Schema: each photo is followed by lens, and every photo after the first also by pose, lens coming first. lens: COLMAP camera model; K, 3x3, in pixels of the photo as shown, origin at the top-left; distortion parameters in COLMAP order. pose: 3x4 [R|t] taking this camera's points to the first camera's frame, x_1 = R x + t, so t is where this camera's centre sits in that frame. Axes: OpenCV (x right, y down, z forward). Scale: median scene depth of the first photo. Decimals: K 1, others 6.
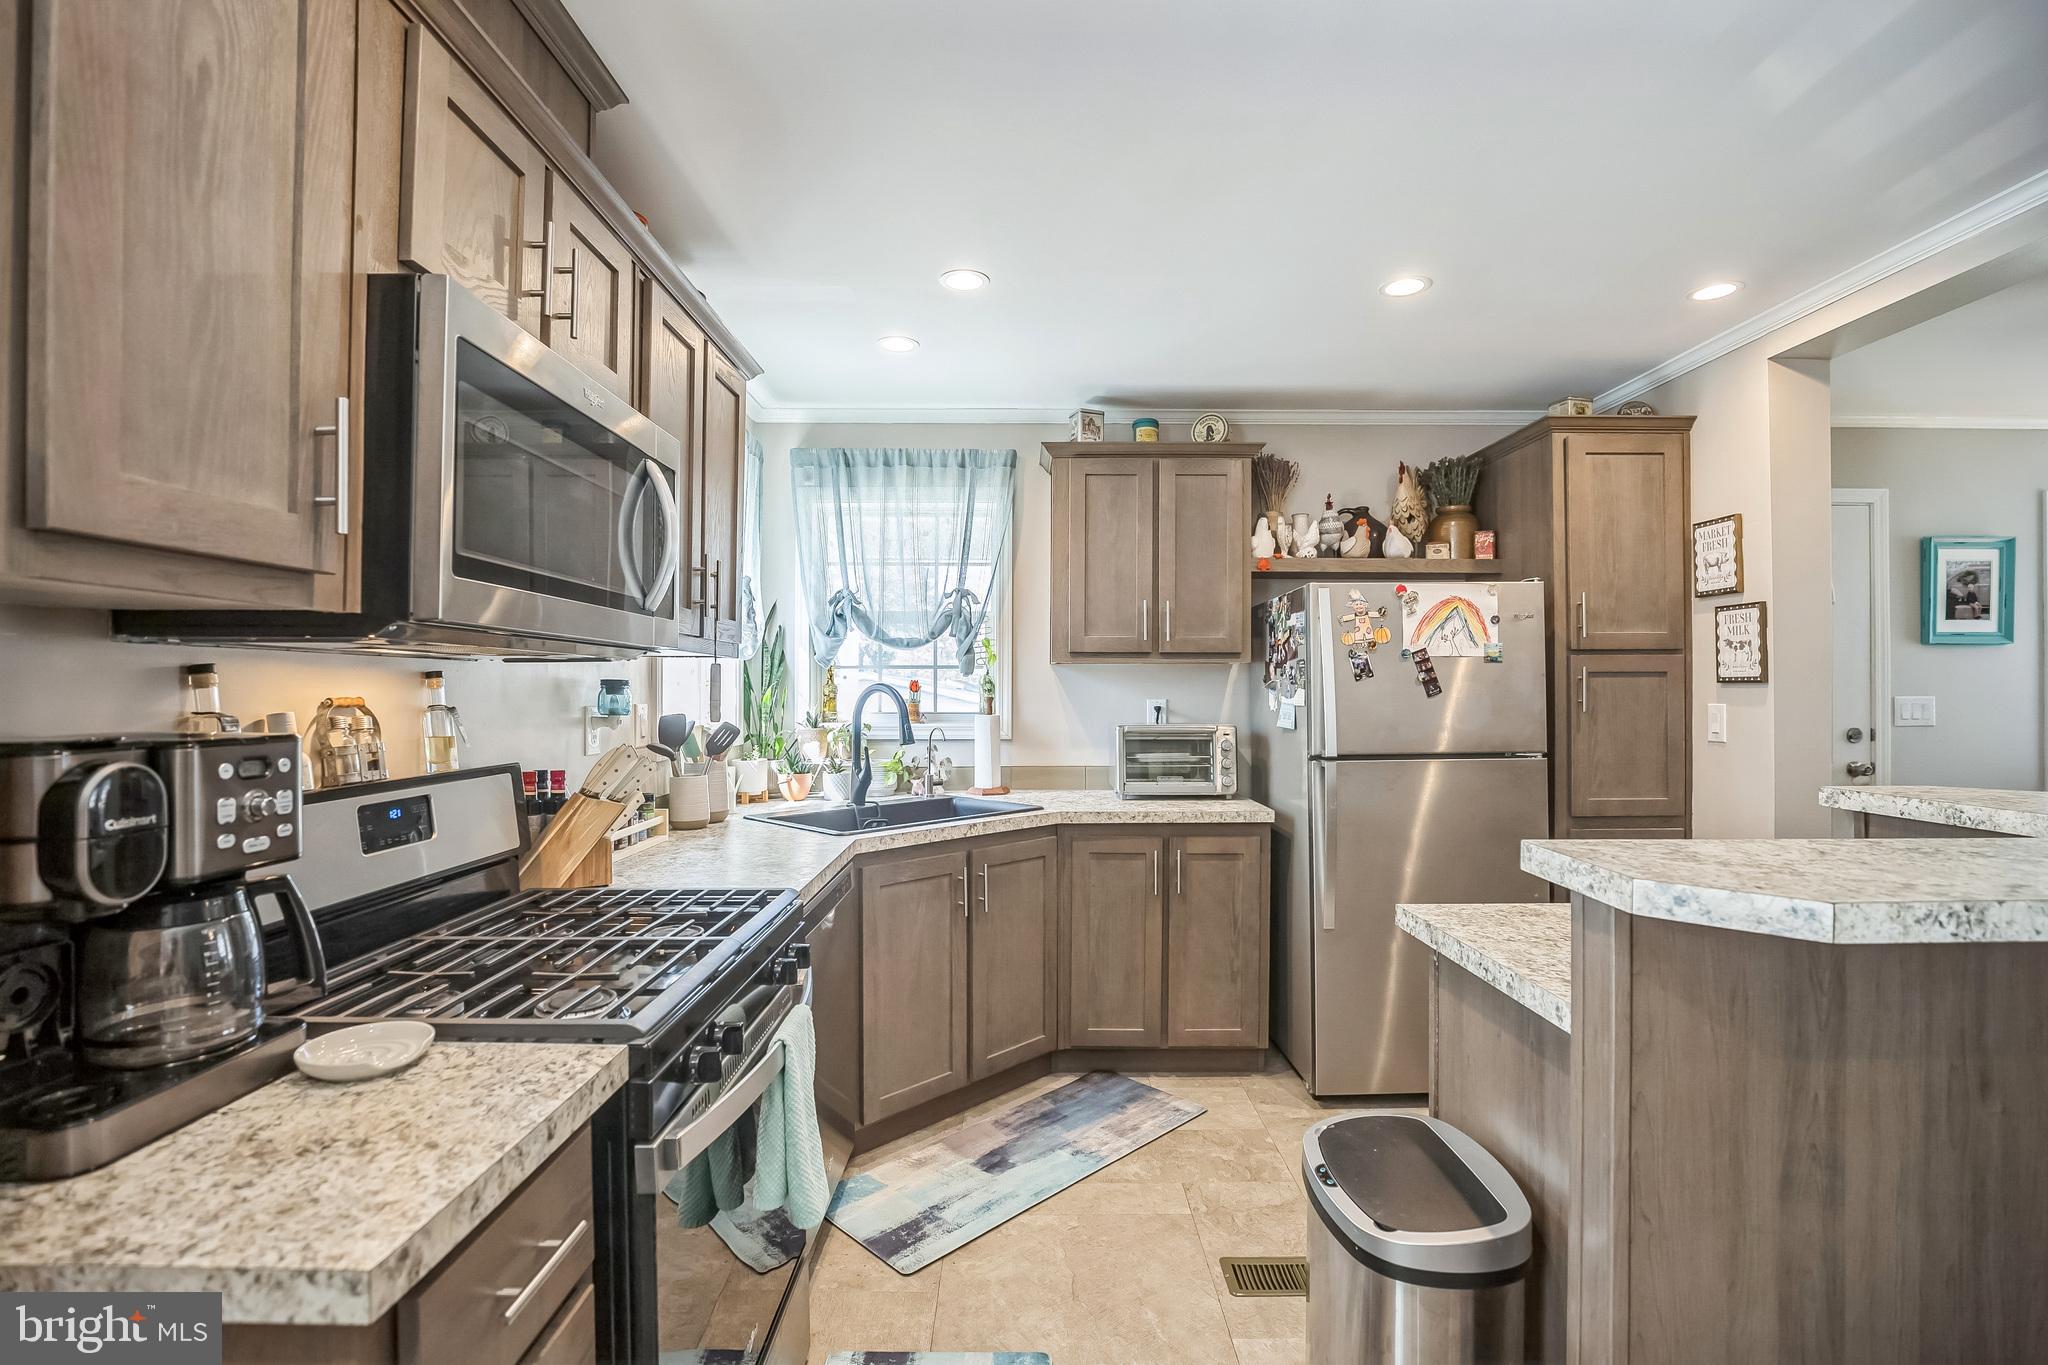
lens RADIAL K [[939.2, 0, 1024.0], [0, 939.2, 682.5], [0, 0, 1]] dist [-0.031963, 0.005348]
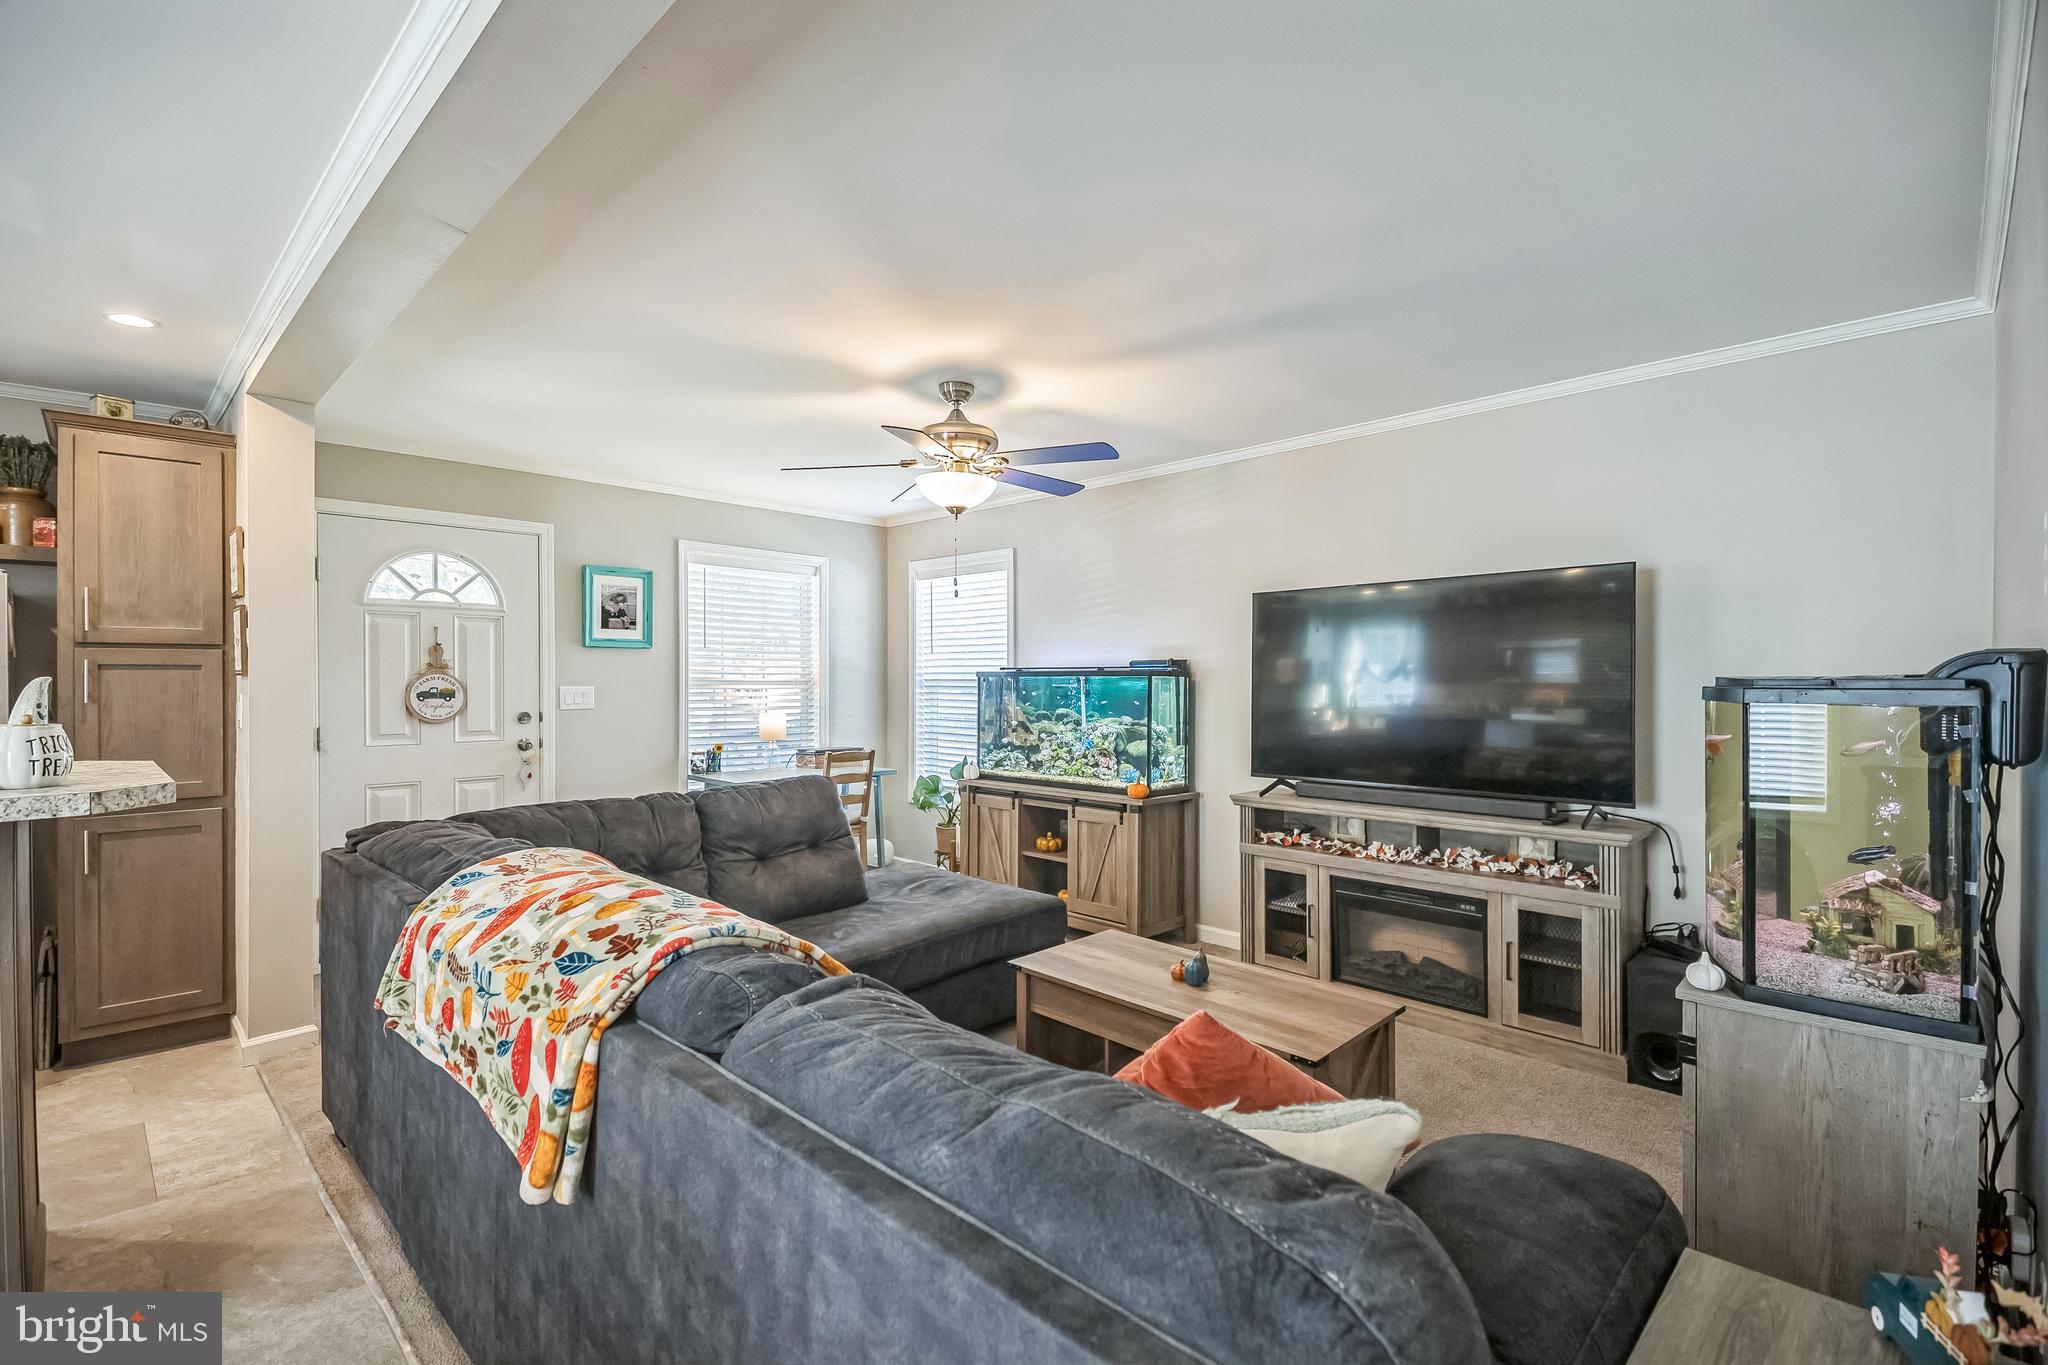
lens RADIAL K [[907.4, 0, 1025.7], [0, 907.4, 684.4], [0, 0, 1]] dist [0.044844, -0.028239]
pose [[0.696137, -0.001839, 0.717907, 0.573641], [-0.006127, 0.999945, 0.008502, -0.003952], [-0.717883, -0.010317, 0.696087, -0.441656]]
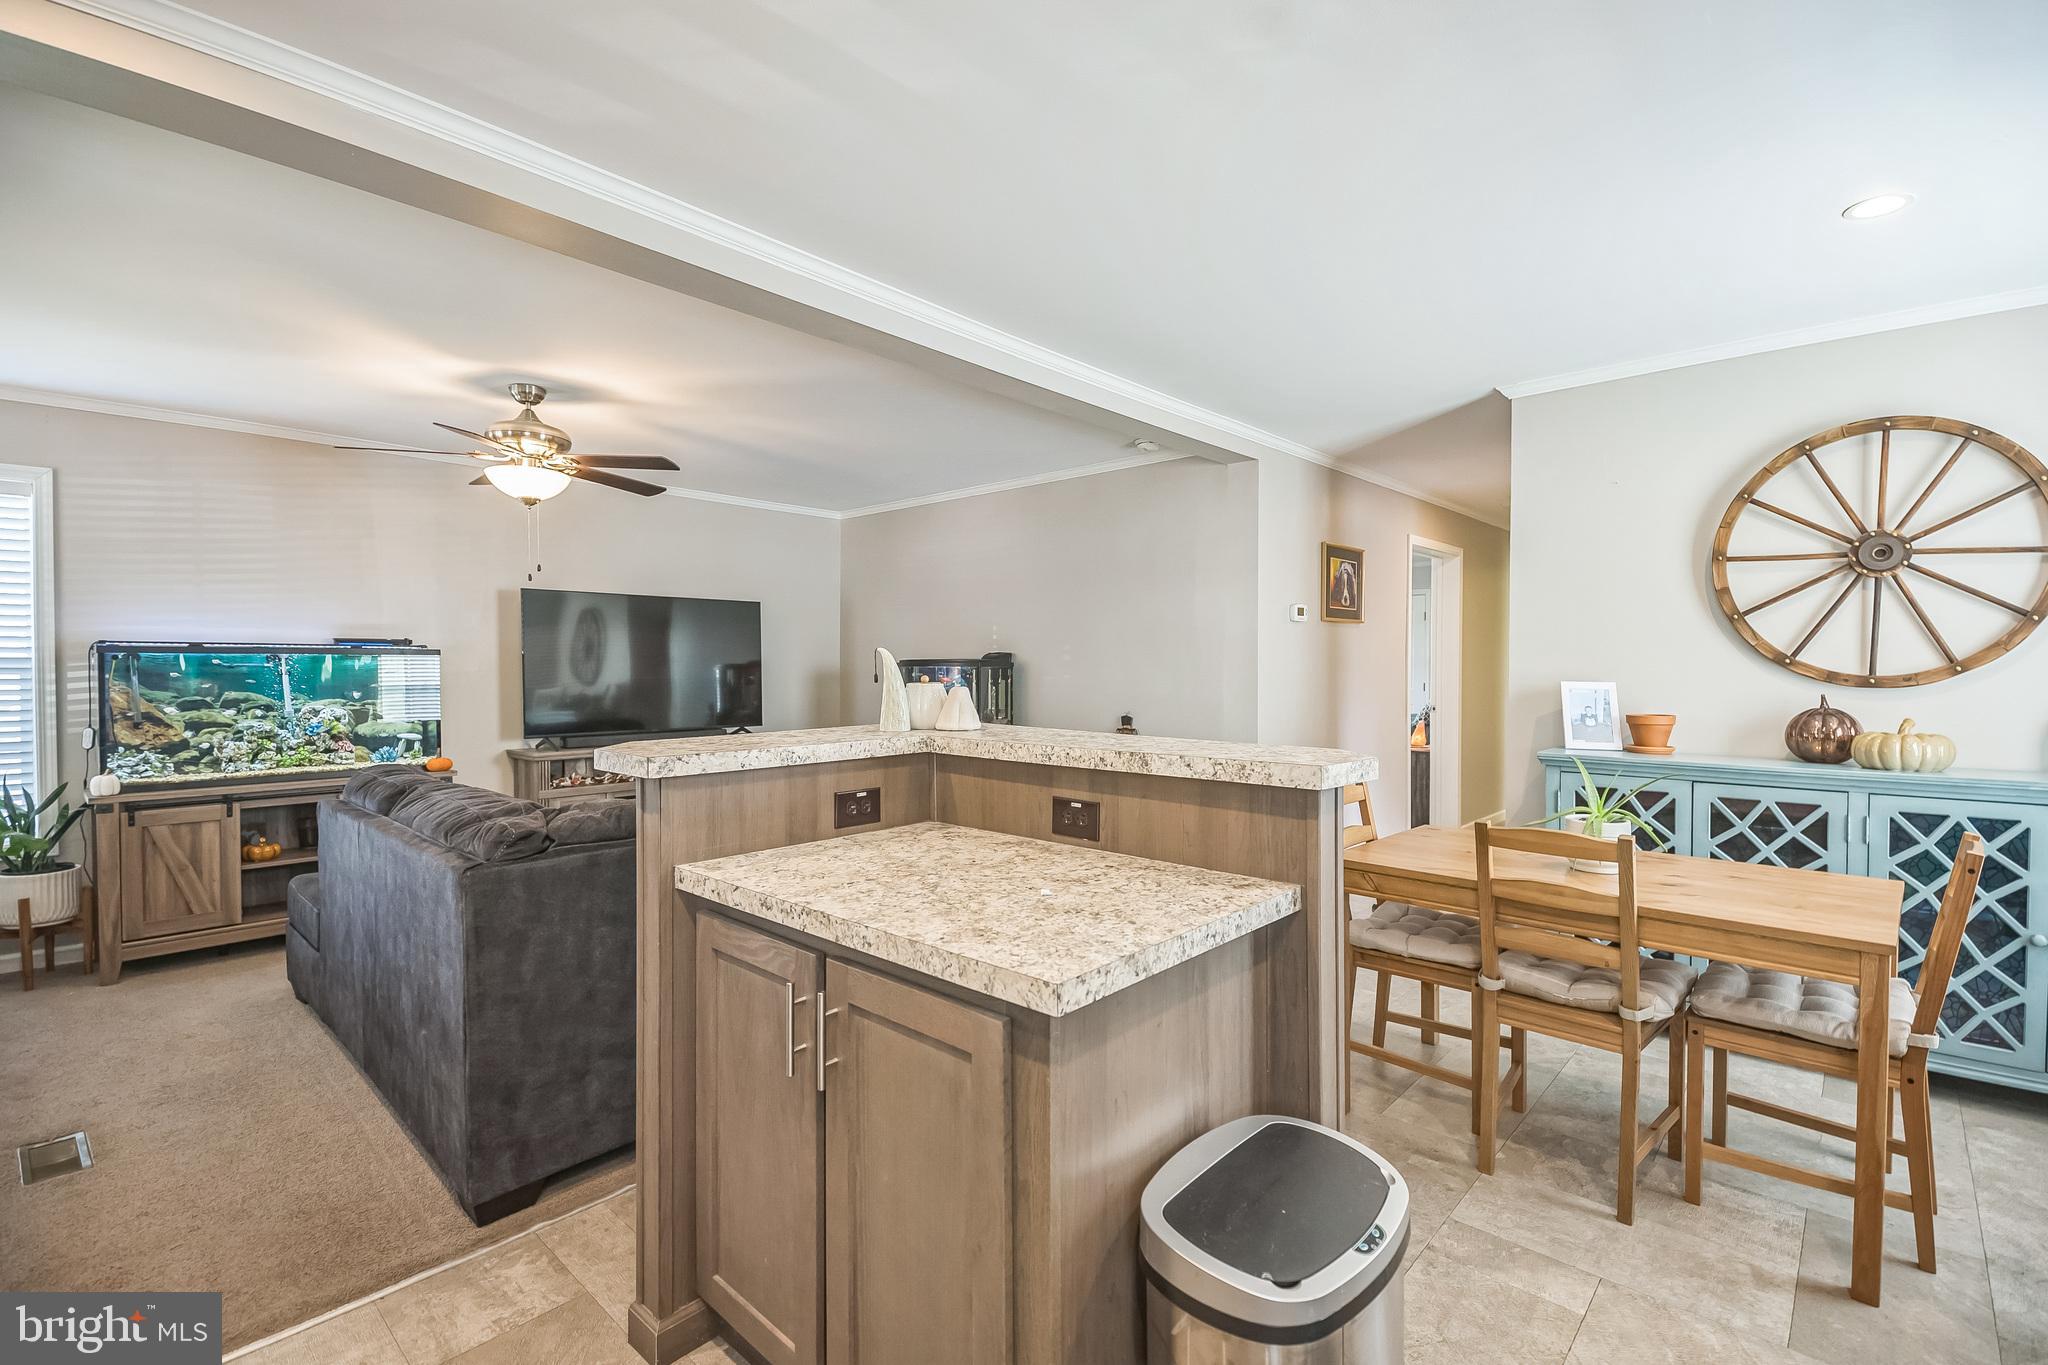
lens RADIAL K [[907.4, 0, 1025.7], [0, 907.4, 684.4], [0, 0, 1]] dist [0.044844, -0.028239]
pose [[-0.735350, -0.011175, 0.677595, 0.003820], [-0.001605, 0.999890, 0.014749, 0.017392], [-0.677685, 0.009758, -0.735287, 0.818877]]
